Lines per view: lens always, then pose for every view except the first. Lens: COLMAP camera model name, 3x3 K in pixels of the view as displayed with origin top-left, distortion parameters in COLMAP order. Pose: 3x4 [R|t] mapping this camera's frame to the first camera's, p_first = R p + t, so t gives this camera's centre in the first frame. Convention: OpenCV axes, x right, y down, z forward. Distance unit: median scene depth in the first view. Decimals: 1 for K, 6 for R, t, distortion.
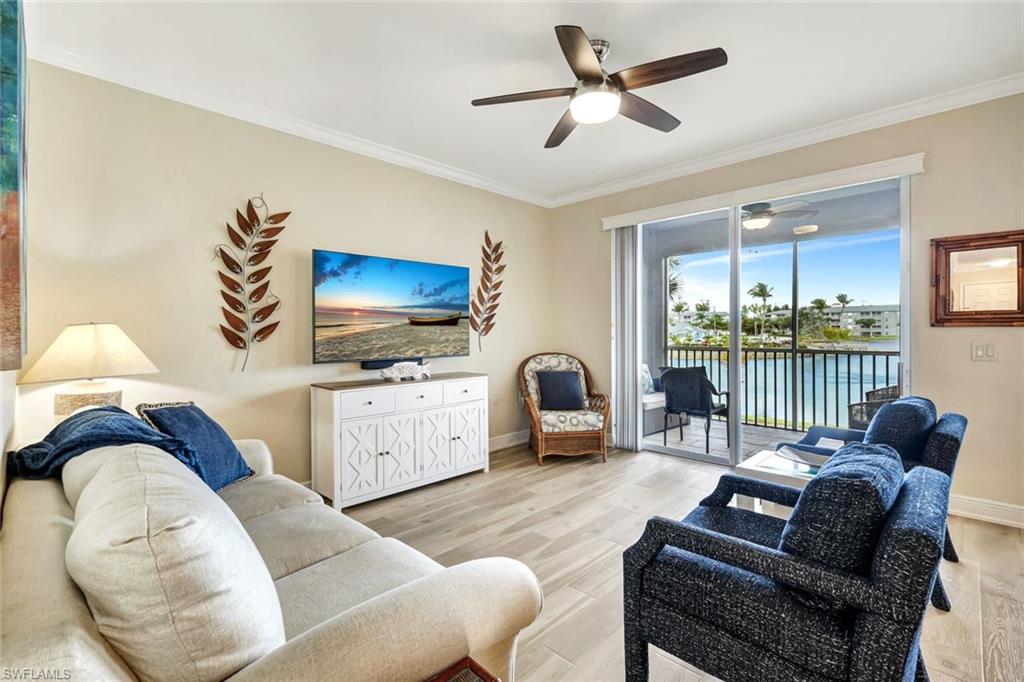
lens RADIAL K [[464.3, 0, 519.7], [0, 464.3, 330.6], [0, 0, 1]] dist [0.004112, -0.000264]
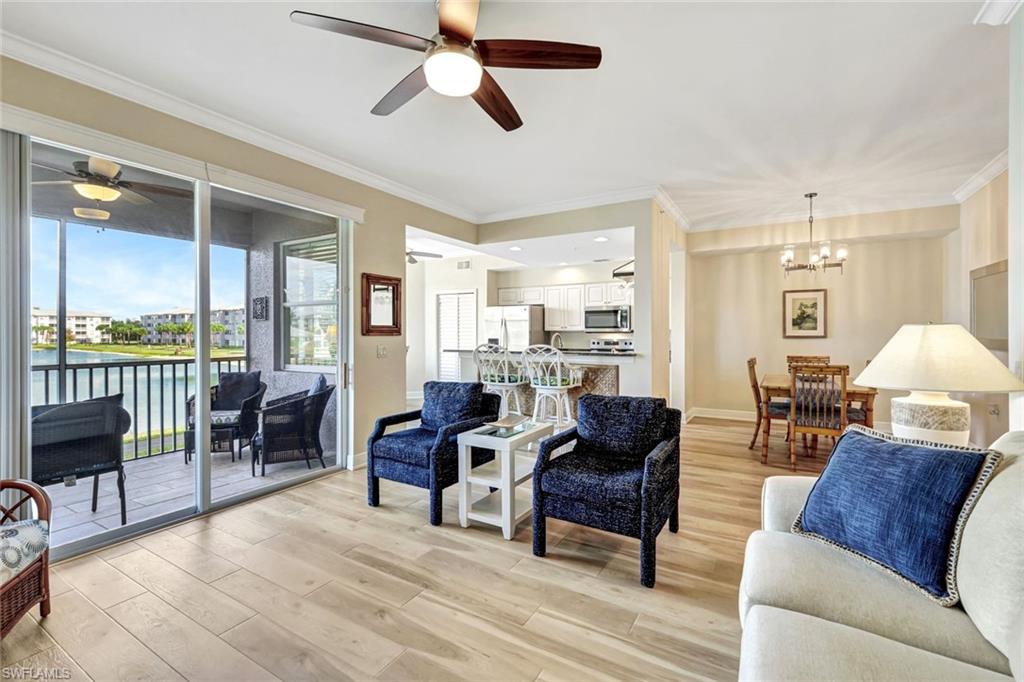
lens RADIAL K [[449.9, 0, 508.8], [0, 449.9, 335.0], [0, 0, 1]] dist [0.006336, -0.000295]
pose [[-0.218958, 0.001145, 0.975734, -0.466215], [0.005028, 0.999987, -0.000045, -0.006354], [-0.975721, 0.004897, -0.218961, 0.756114]]
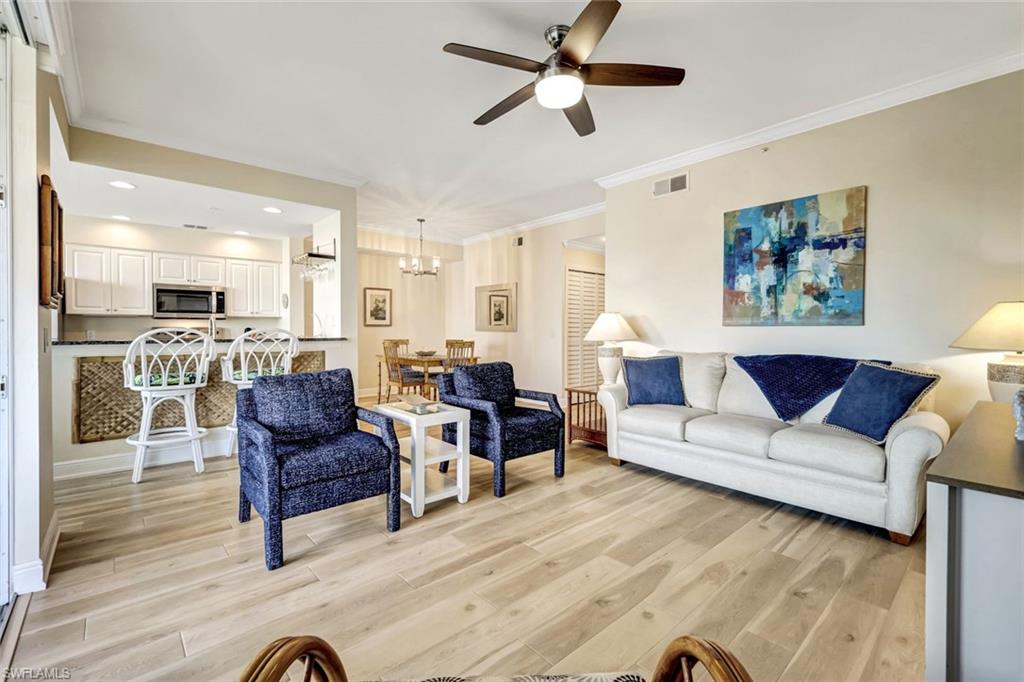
lens RADIAL K [[449.9, 0, 520.7], [0, 449.9, 337.1], [0, 0, 1]] dist [0.006336, -0.000295]
pose [[-0.997836, 0.004694, 0.065592, 0.128281], [0.006003, 0.999786, 0.019782, 0.024567], [-0.065485, 0.020133, -0.997650, 1.399362]]
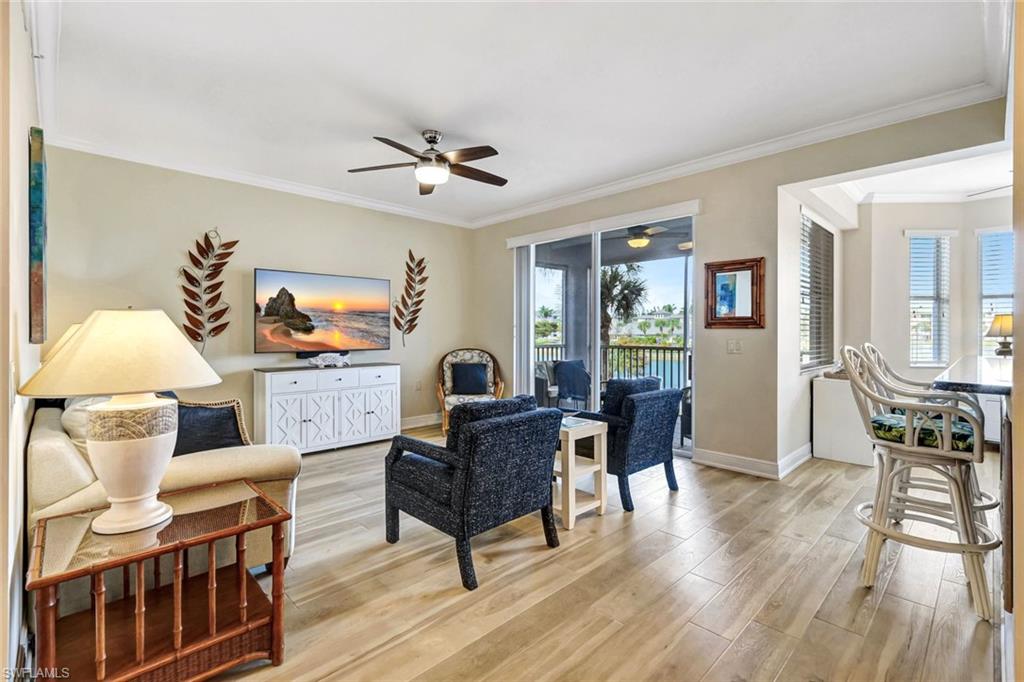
lens RADIAL K [[464.3, 0, 519.7], [0, 464.3, 333.1], [0, 0, 1]] dist [0.004112, -0.000264]
pose [[0.999790, 0.005608, -0.019728, 0.324074], [-0.005545, 0.999979, 0.003248, 0.003790], [0.019746, -0.003138, 0.999800, -0.306809]]
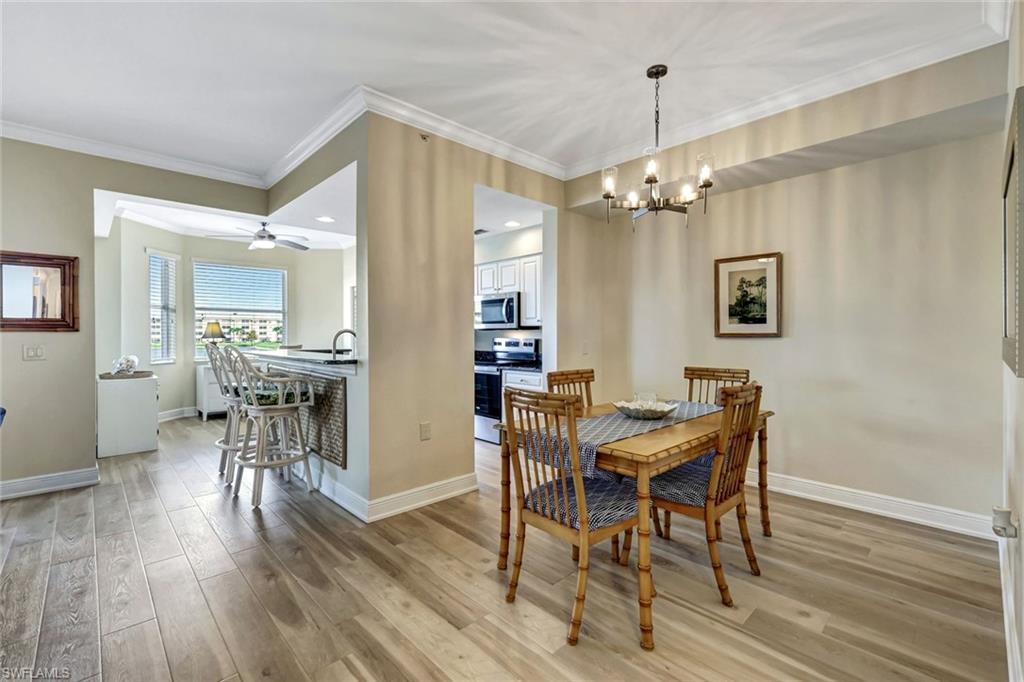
lens RADIAL K [[449.9, 0, 507.4], [0, 449.9, 333.9], [0, 0, 1]] dist [0.006336, -0.000295]
pose [[0.050024, 0.004355, 0.998739, -0.083828], [0.003296, 0.999984, -0.004525, 0.006024], [-0.998743, 0.003518, 0.050009, -0.218880]]
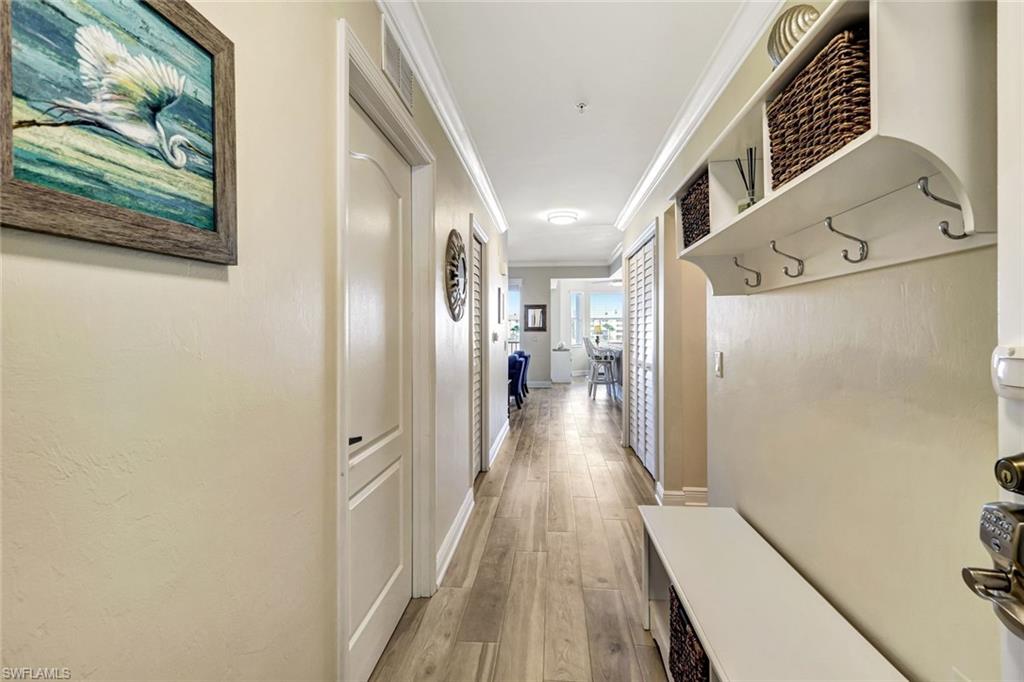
lens RADIAL K [[464.3, 0, 515.0], [0, 464.3, 334.9], [0, 0, 1]] dist [0.004112, -0.000264]
pose [[0.768097, -0.000397, 0.640333, -1.087896], [-0.000596, 0.999999, 0.001335, 0.010505], [-0.640333, -0.001407, 0.768096, -1.270515]]
